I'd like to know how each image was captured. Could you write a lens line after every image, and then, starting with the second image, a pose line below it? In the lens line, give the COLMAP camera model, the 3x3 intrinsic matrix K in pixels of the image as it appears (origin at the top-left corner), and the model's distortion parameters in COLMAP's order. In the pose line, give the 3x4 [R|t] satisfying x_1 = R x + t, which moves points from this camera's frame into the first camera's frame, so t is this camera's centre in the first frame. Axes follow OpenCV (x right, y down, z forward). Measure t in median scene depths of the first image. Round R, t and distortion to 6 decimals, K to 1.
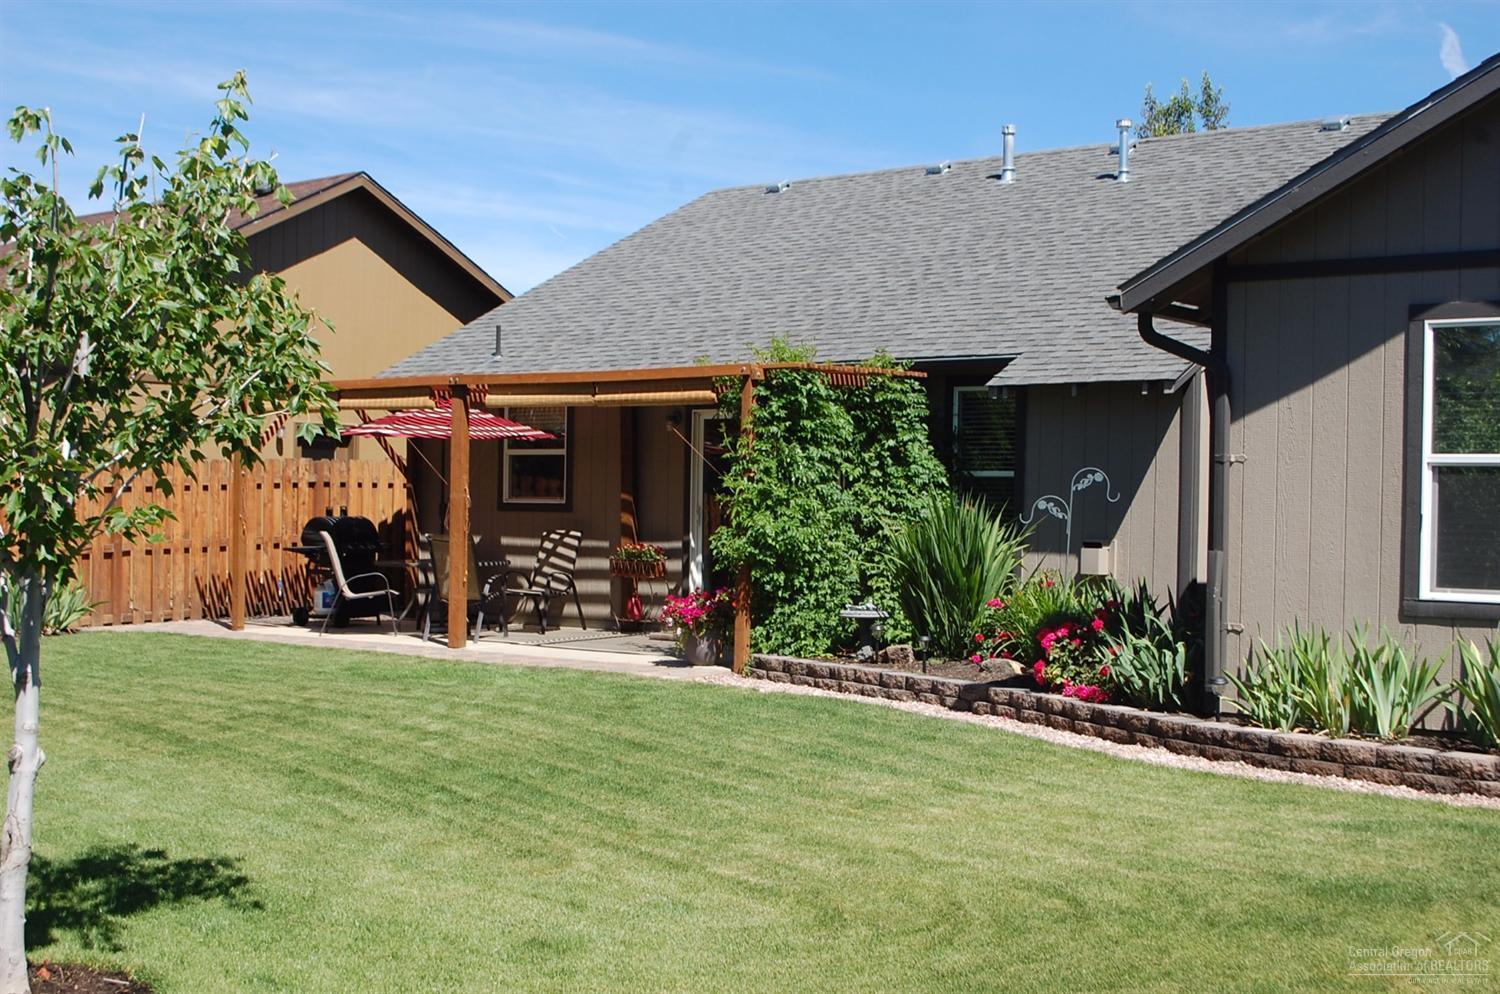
lens RADIAL K [[1874.0, 0, 749.4], [0, 1874.0, 513.2], [0, 0, 1]] dist [-0.033556, -0.079340]
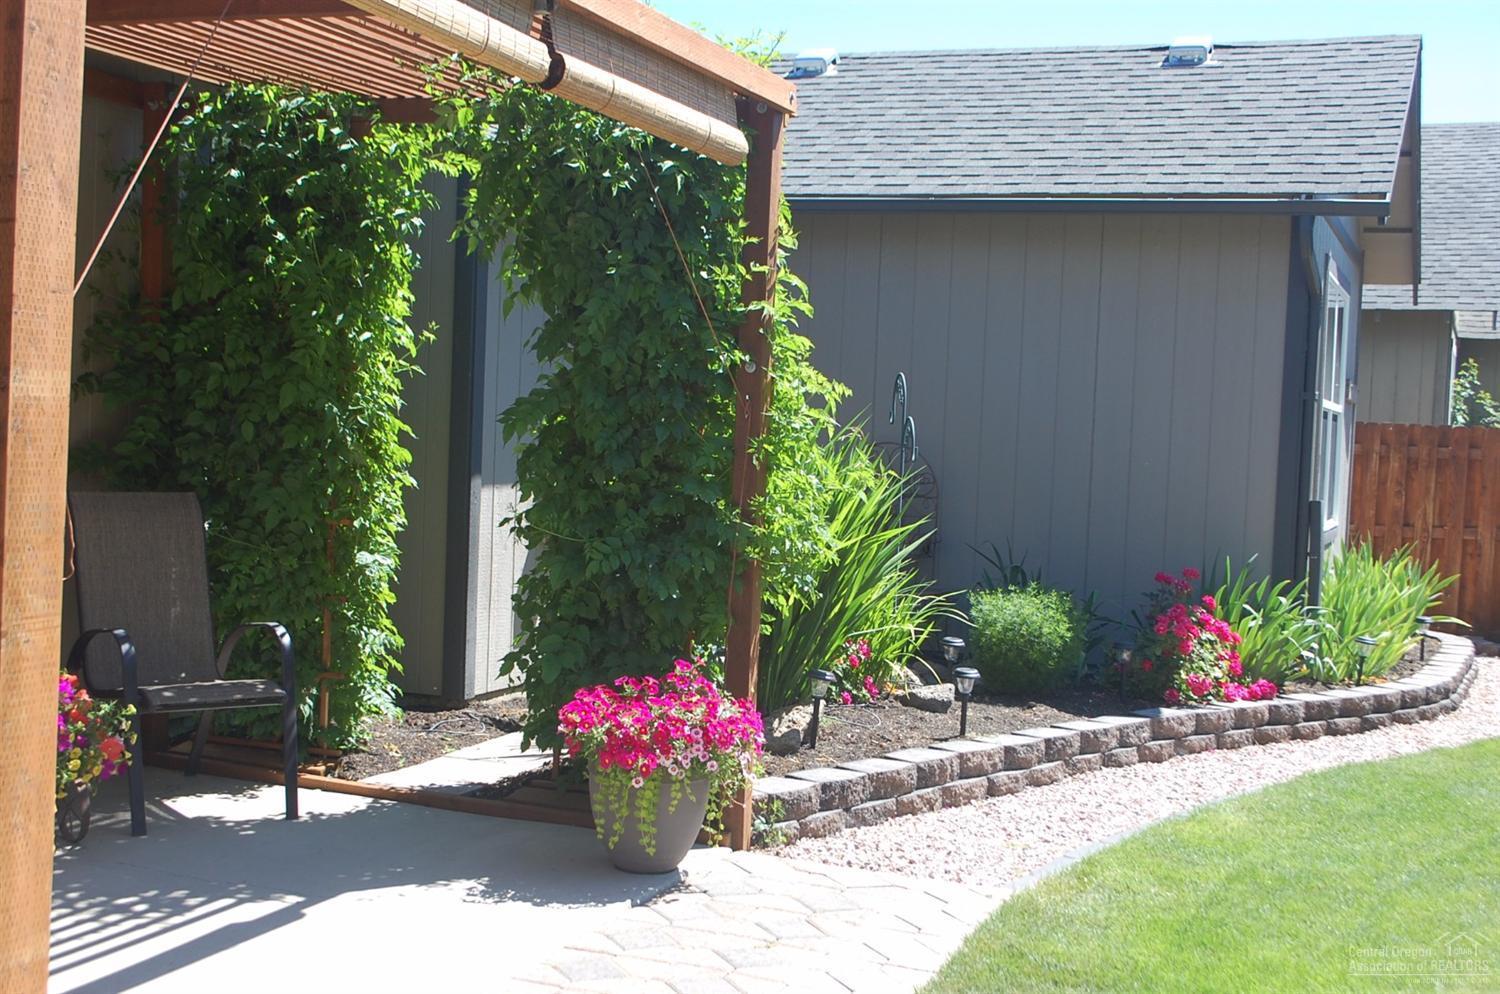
lens RADIAL K [[1873.9, 0, 749.2], [0, 1873.9, 480.8], [0, 0, 1]] dist [-0.007150, 0.015039]
pose [[-0.291683, -0.058869, 0.954702, -0.422740], [-0.047517, 0.997764, 0.047007, -0.014550], [-0.955334, -0.031654, -0.293828, 1.219499]]
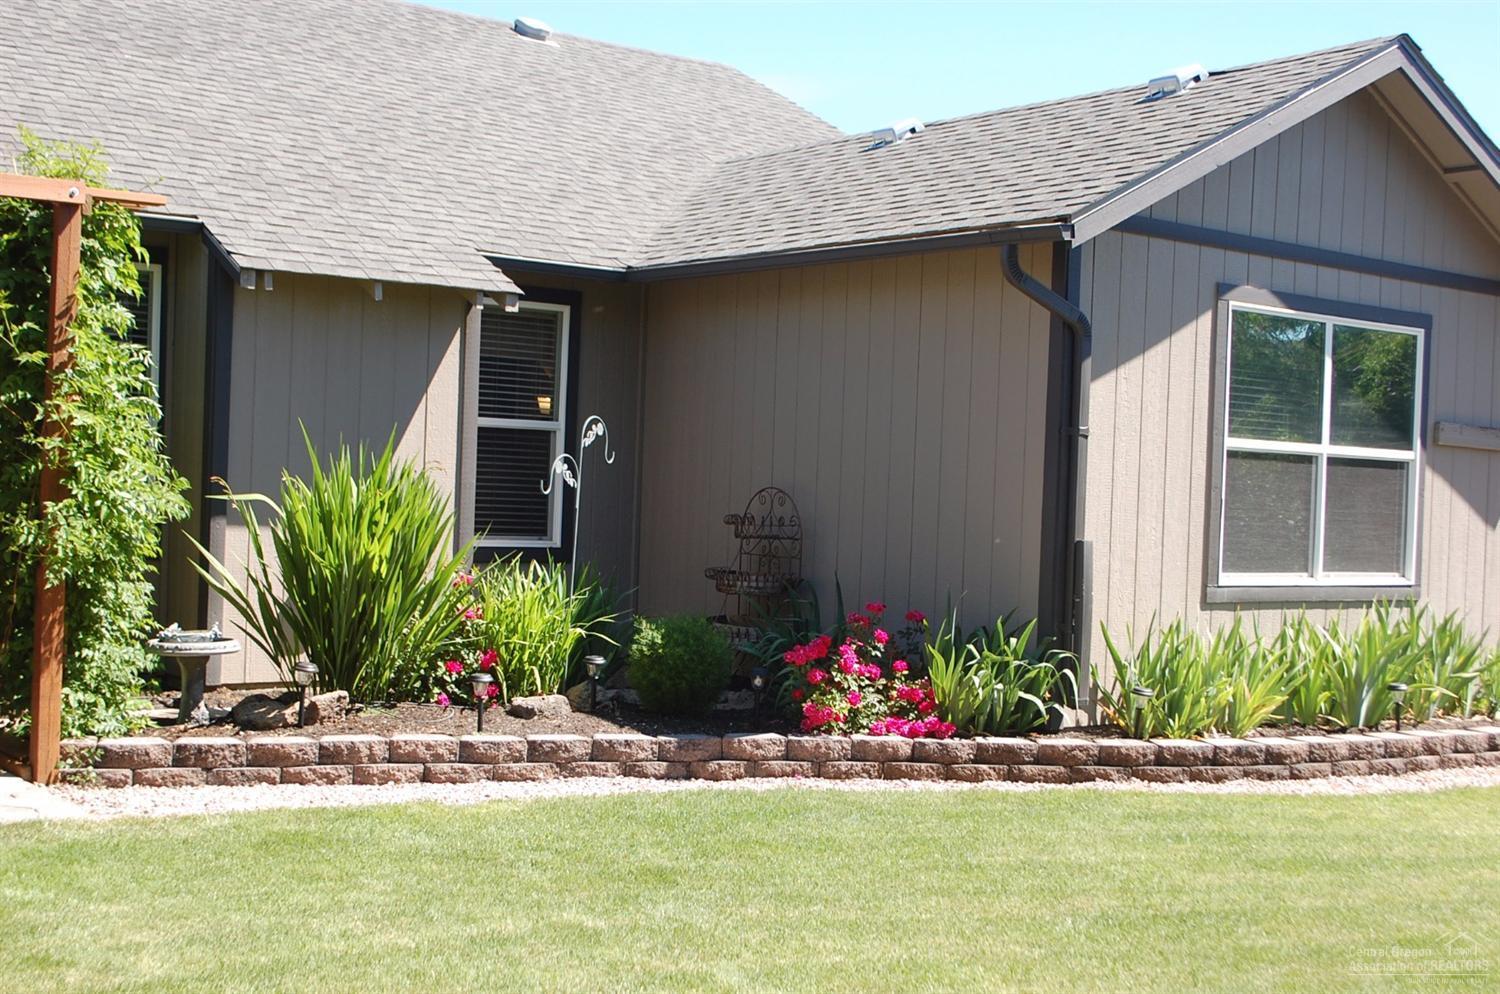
lens RADIAL K [[1873.9, 0, 749.2], [0, 1873.9, 480.8], [0, 0, 1]] dist [-0.007150, 0.015039]
pose [[0.249386, -0.009869, 0.968354, -0.494668], [-0.031425, 0.999339, 0.018278, -0.014187], [-0.967894, -0.034989, 0.248911, 0.749398]]
